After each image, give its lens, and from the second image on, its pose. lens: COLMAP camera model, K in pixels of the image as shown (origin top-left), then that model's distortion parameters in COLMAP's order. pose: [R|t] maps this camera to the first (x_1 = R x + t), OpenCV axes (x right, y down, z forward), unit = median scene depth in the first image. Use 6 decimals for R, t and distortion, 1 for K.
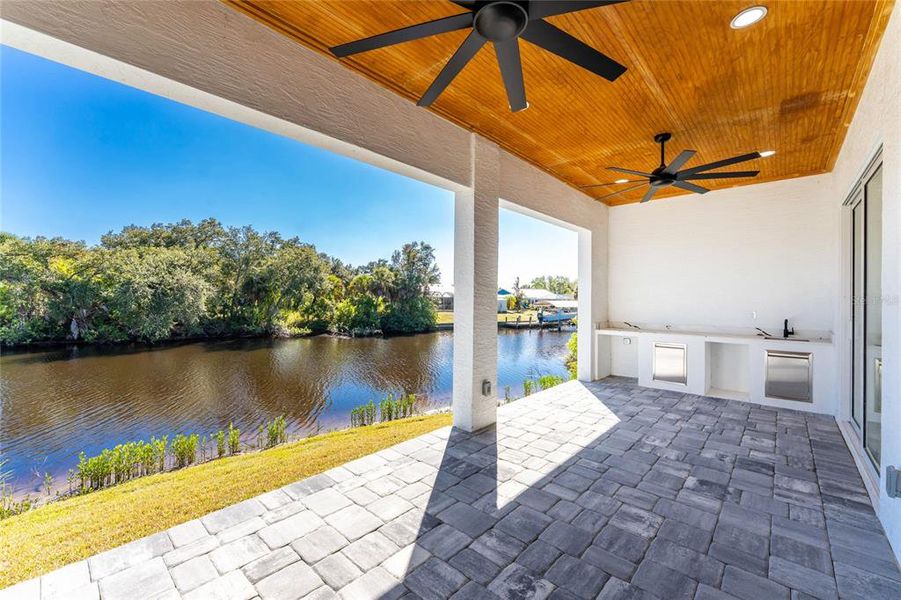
lens RADIAL K [[368.7, 0, 445.3], [0, 368.7, 296.3], [0, 0, 1]] dist [0.002478, -0.000871]
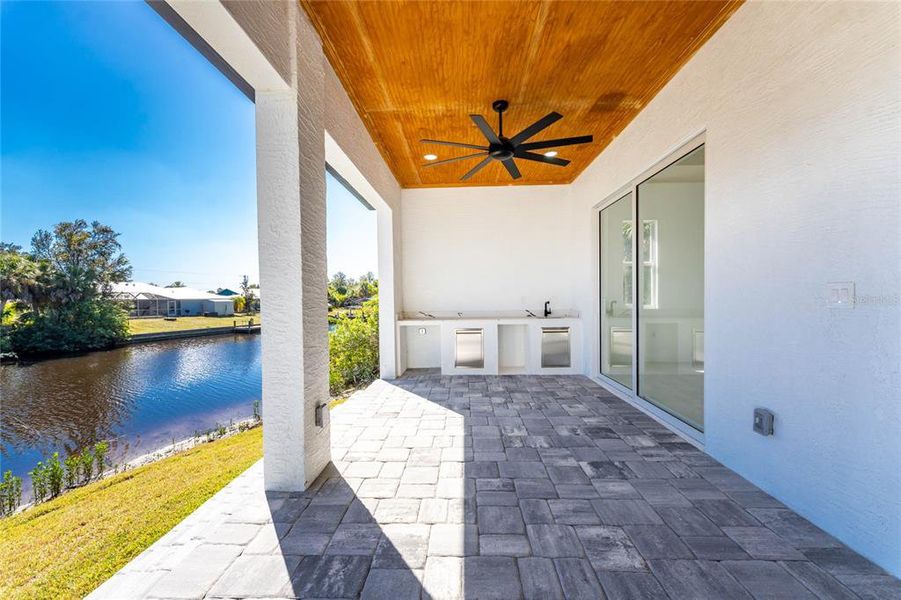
lens RADIAL K [[368.7, 0, 447.9], [0, 368.7, 305.0], [0, 0, 1]] dist [0.002478, -0.000871]
pose [[0.764177, -0.031515, 0.644236, -0.076040], [0.016755, 0.999438, 0.029017, 0.025514], [-0.644789, -0.011380, 0.764276, 0.217176]]
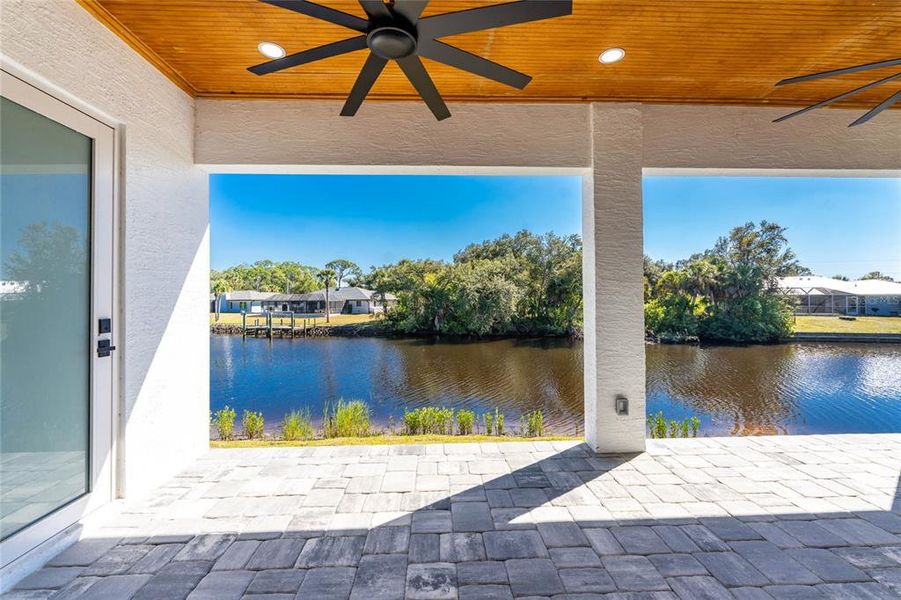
lens RADIAL K [[381.3, 0, 449.2], [0, 381.3, 294.6], [0, 0, 1]] dist [-0.001004, -0.000202]
pose [[0.708586, -0.021863, -0.705286, 0.262242], [0.016882, 0.999759, -0.014031, 0.005510], [0.705422, -0.001964, 0.708784, 0.078733]]
